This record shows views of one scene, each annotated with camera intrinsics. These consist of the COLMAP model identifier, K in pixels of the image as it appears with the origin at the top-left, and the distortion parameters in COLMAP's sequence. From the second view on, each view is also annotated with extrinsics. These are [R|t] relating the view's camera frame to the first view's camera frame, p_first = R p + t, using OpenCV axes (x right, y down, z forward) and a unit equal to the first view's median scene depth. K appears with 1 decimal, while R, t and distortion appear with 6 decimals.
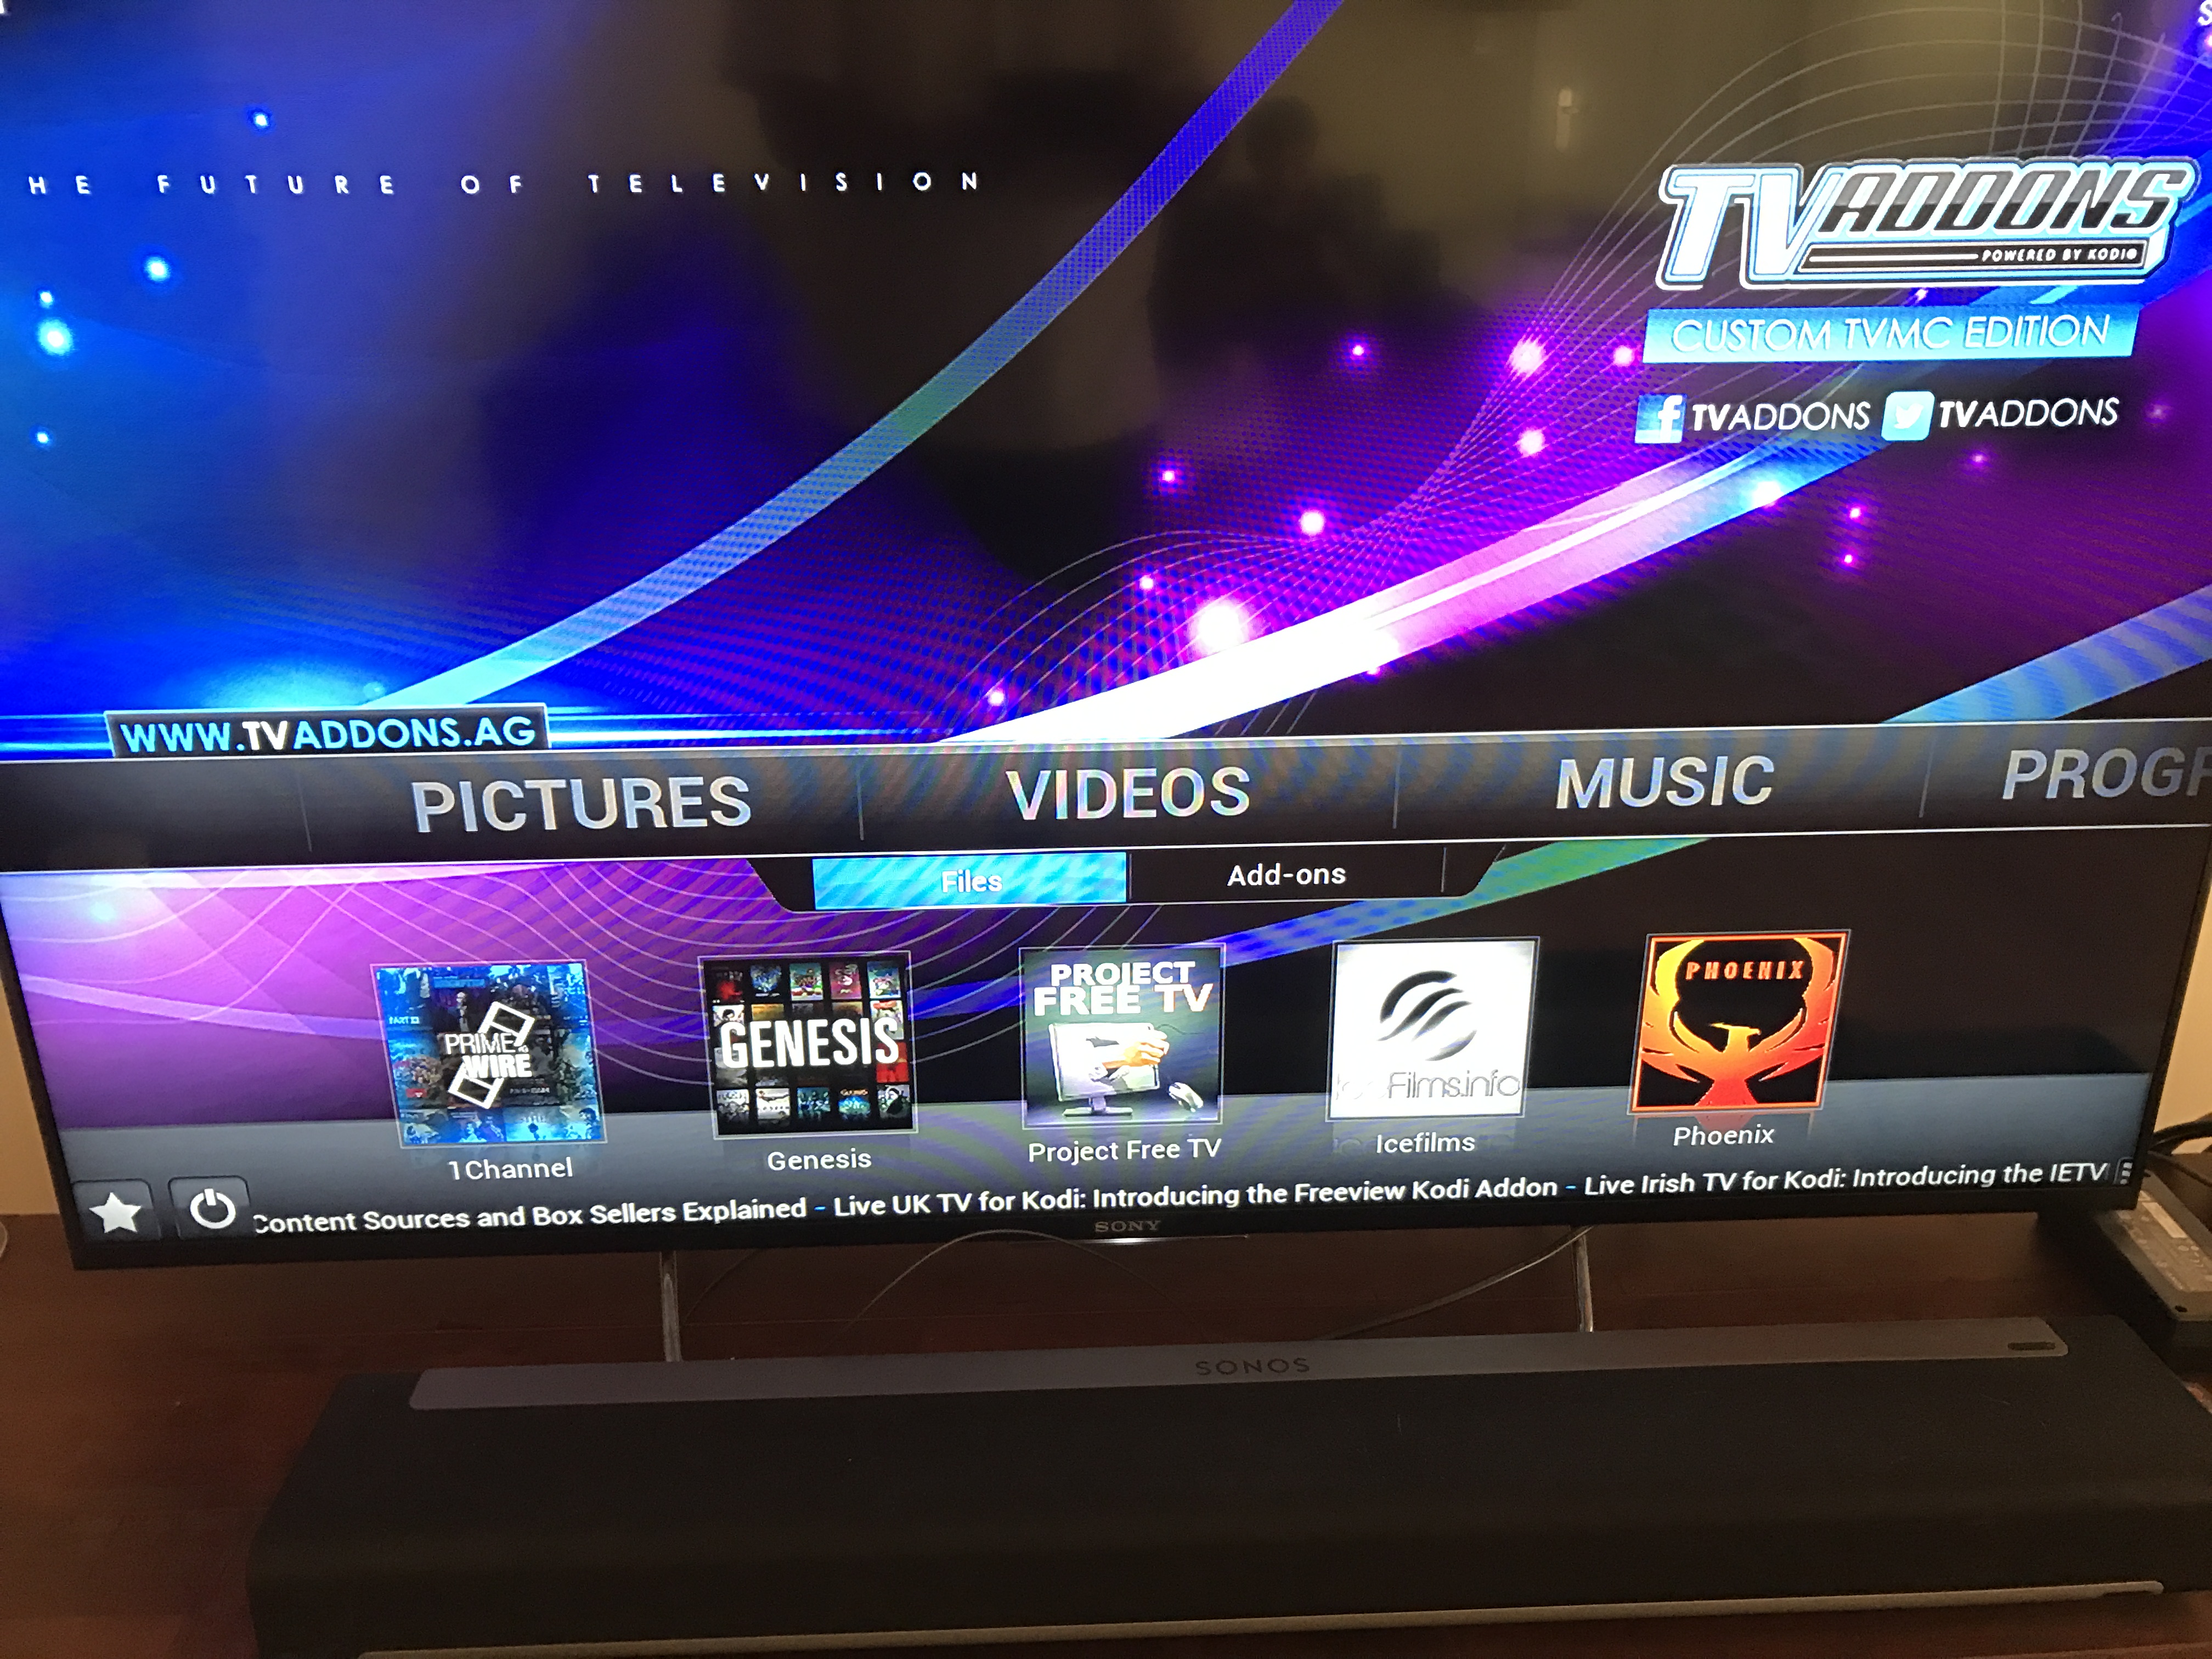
lens RADIAL K [[1812.1, 0, 1103.4], [0, 1812.1, 831.0], [0, 0, 1]] dist [0.034089, -0.024611]
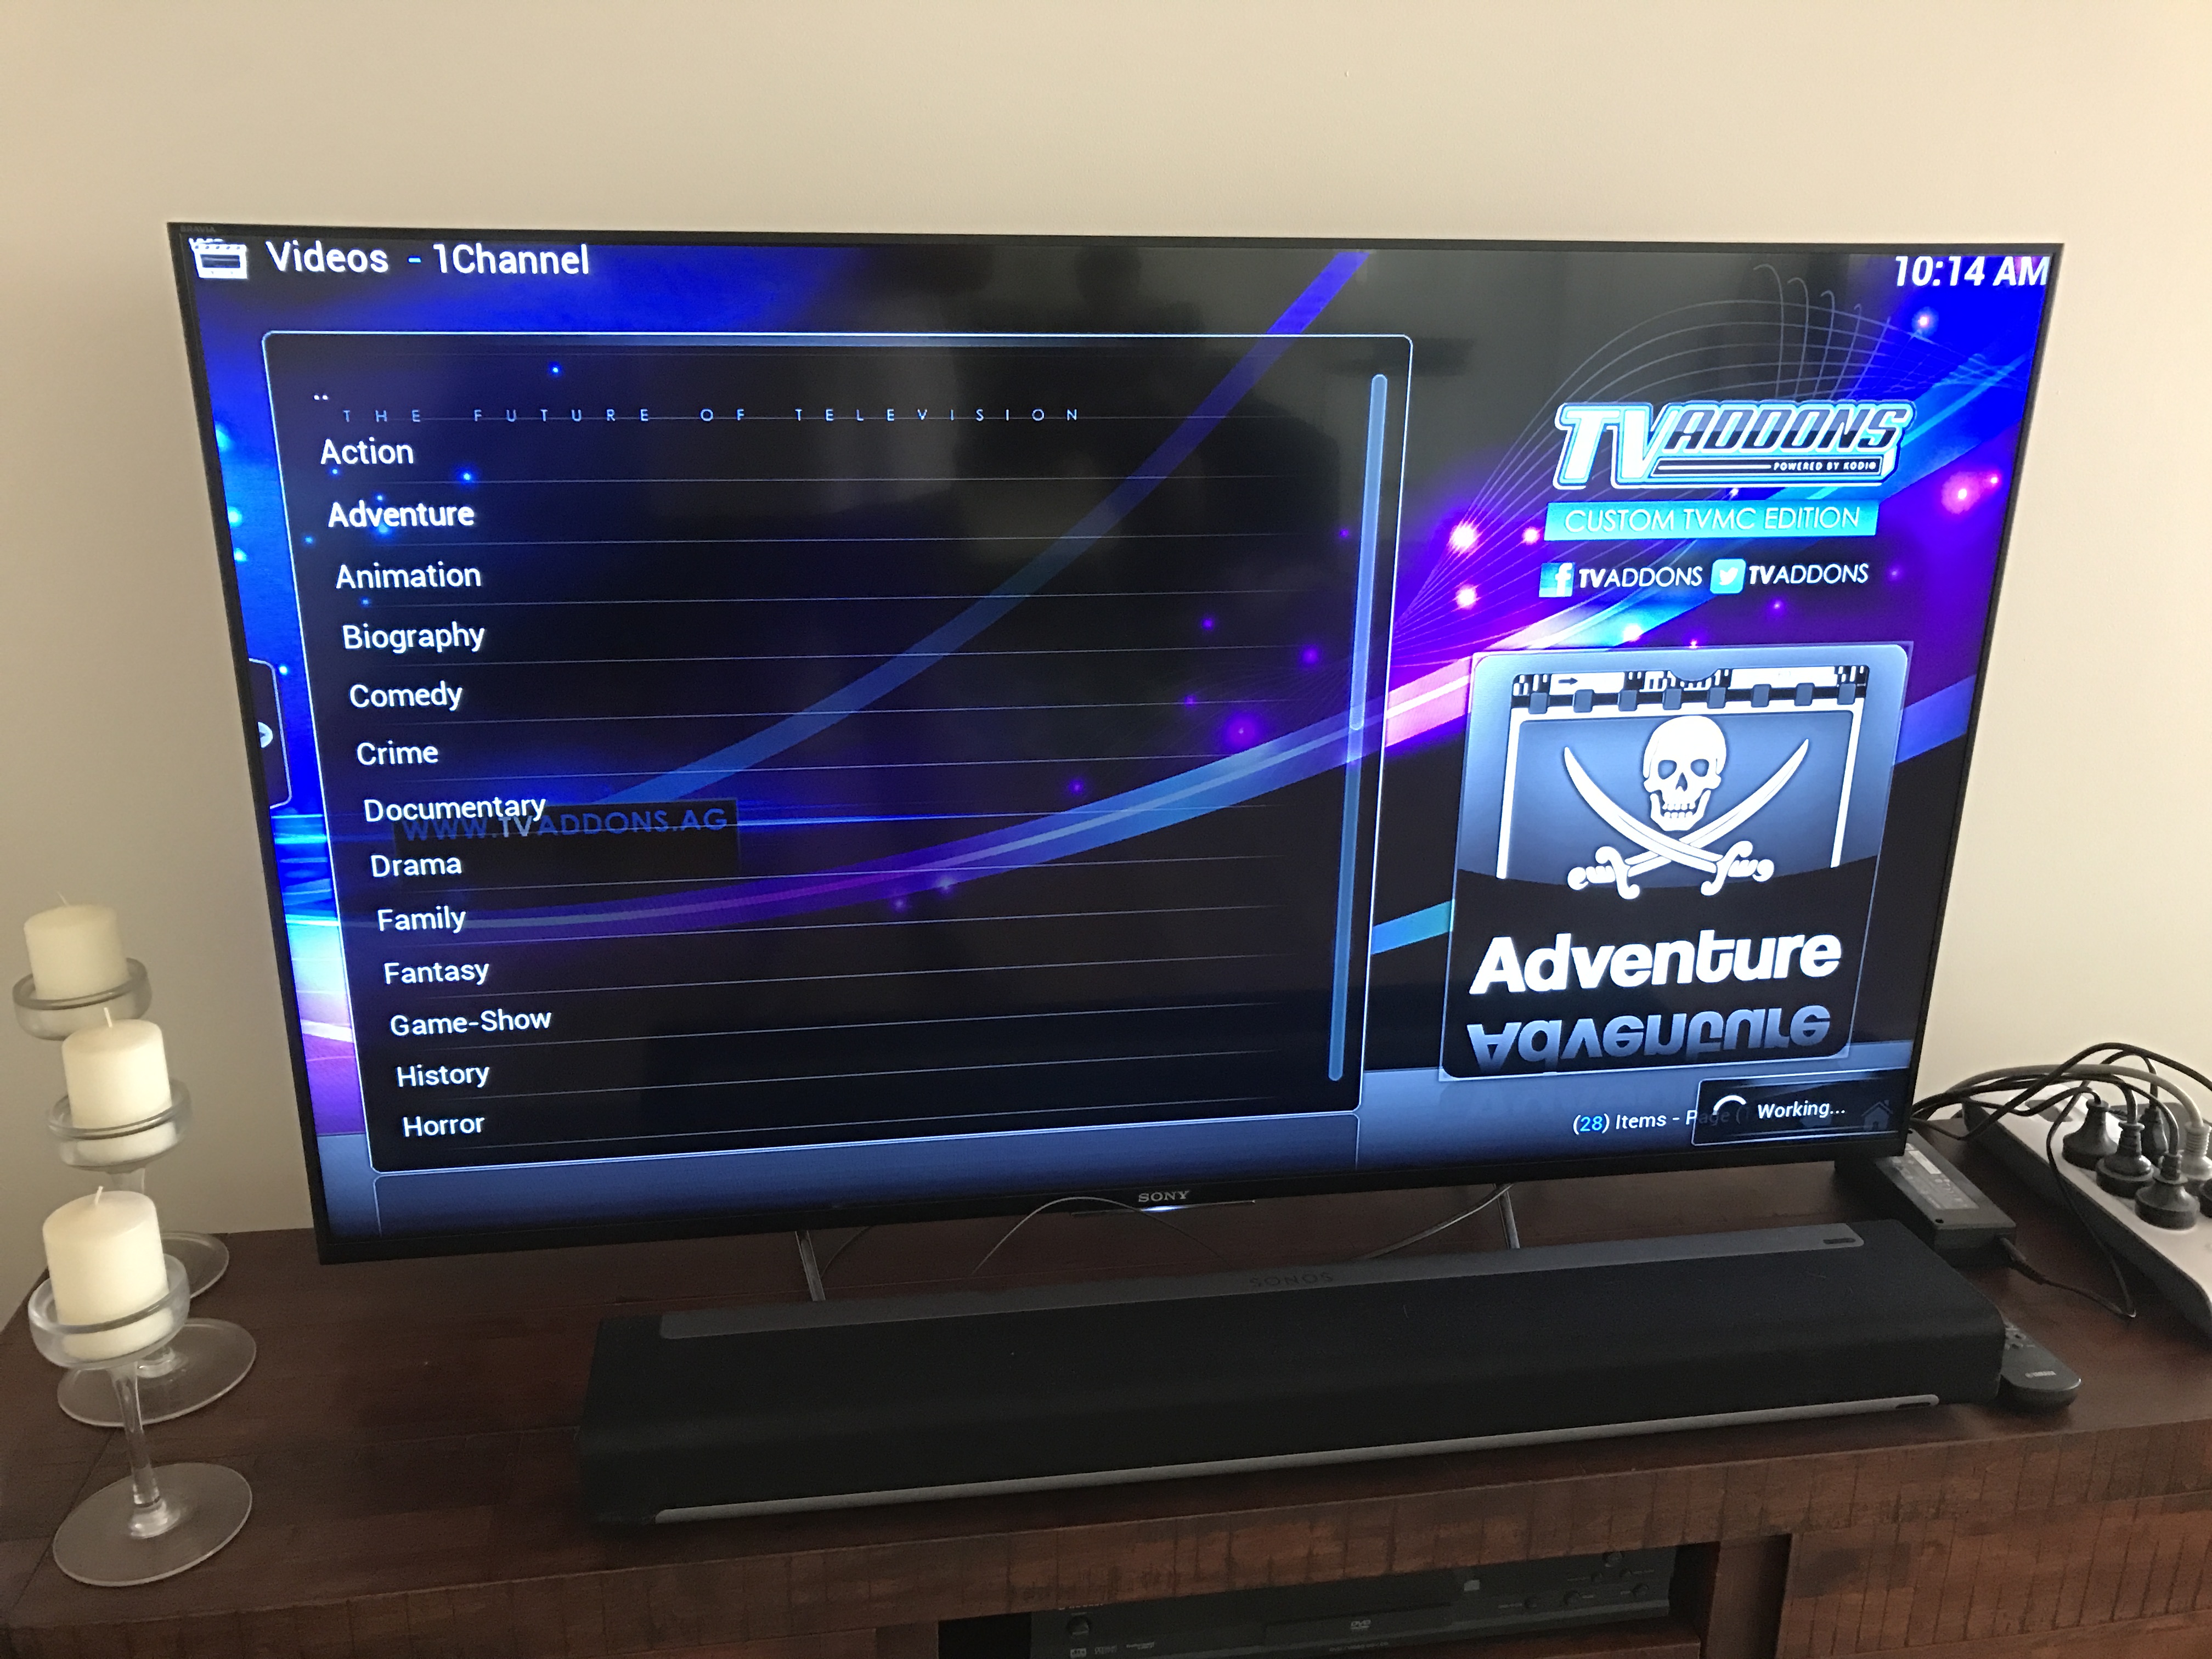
lens RADIAL K [[1812.1, 0, 1091.9], [0, 1812.1, 826.6], [0, 0, 1]] dist [0.034089, -0.024611]
pose [[0.993734, -0.018778, 0.110182, -0.200439], [0.024062, 0.998613, -0.046830, 0.017959], [-0.109150, 0.049188, 0.992808, -0.323288]]
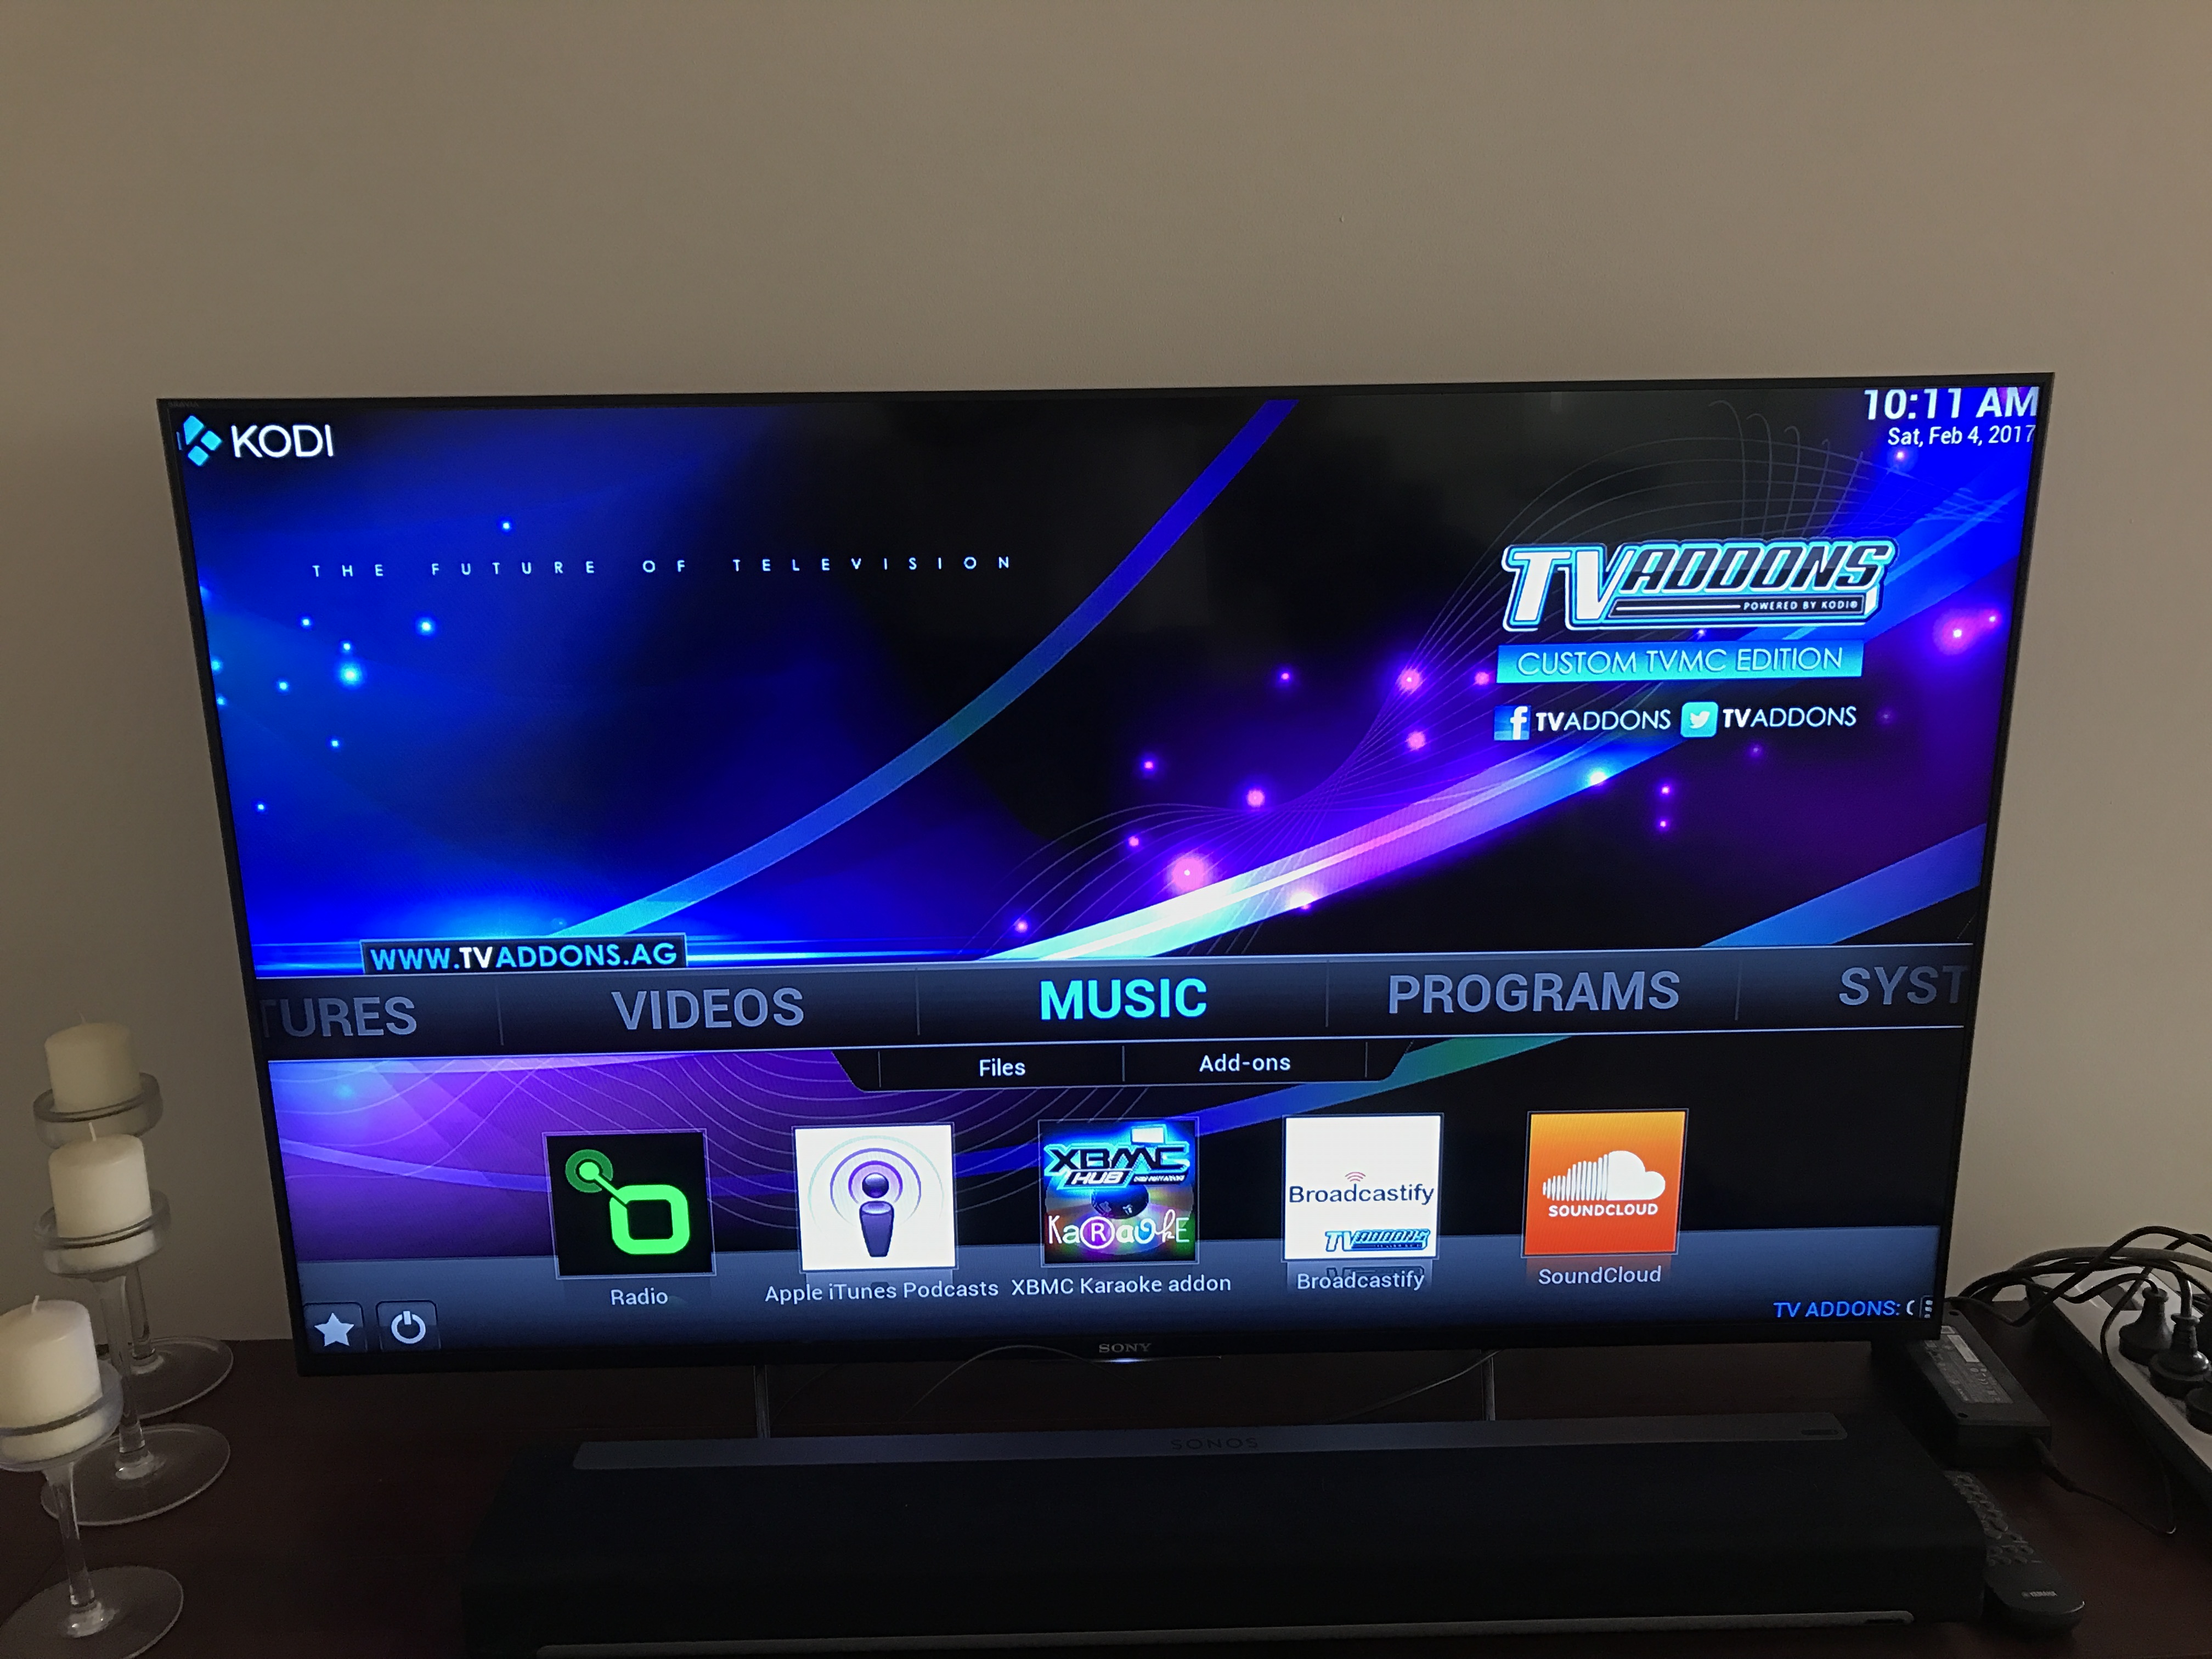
lens RADIAL K [[1812.1, 0, 1100.4], [0, 1812.1, 833.6], [0, 0, 1]] dist [0.034089, -0.024611]
pose [[0.999730, -0.001996, -0.023161, 0.030362], [-0.000640, 0.993567, -0.113248, 0.008406], [0.023238, 0.113232, 0.993297, -0.332747]]
